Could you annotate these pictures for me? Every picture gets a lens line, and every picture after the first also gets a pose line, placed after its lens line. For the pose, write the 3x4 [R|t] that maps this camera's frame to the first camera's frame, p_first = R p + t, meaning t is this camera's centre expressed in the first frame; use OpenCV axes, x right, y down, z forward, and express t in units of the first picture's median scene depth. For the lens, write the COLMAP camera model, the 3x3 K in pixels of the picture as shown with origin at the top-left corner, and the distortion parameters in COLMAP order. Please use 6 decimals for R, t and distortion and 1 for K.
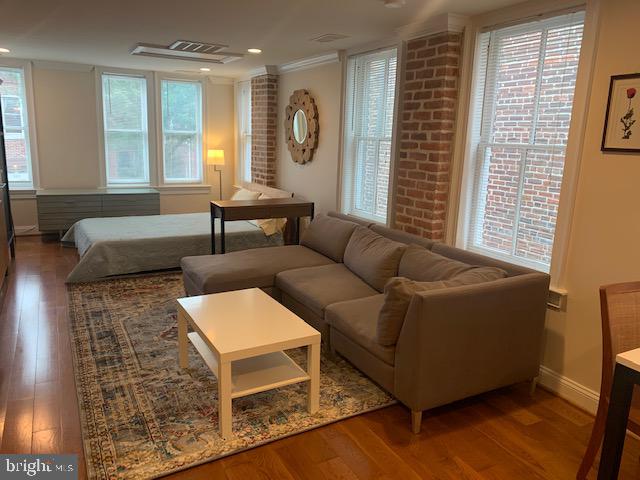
lens RADIAL K [[482.4, 0, 315.1], [0, 482.4, 236.8], [0, 0, 1]] dist [0.031184, -0.052150]
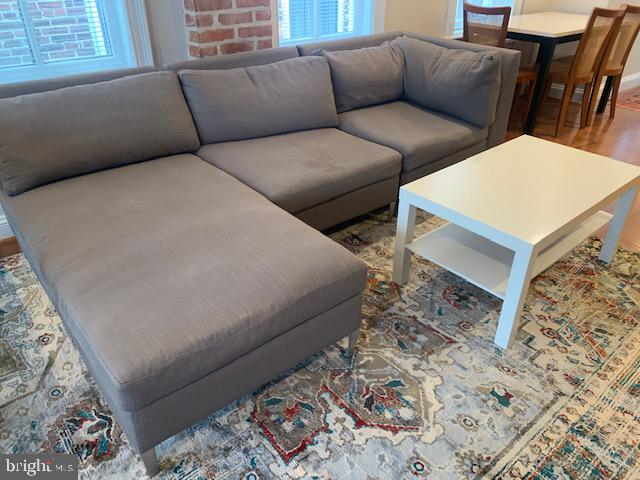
lens RADIAL K [[481.4, 0, 318.7], [0, 481.4, 238.3], [0, 0, 1]] dist [0.007081, -0.003030]
pose [[-0.195249, -0.530011, 0.825207, -0.550113], [0.193201, 0.804128, 0.562185, -0.164996], [-0.961536, 0.269197, -0.054606, 1.056957]]
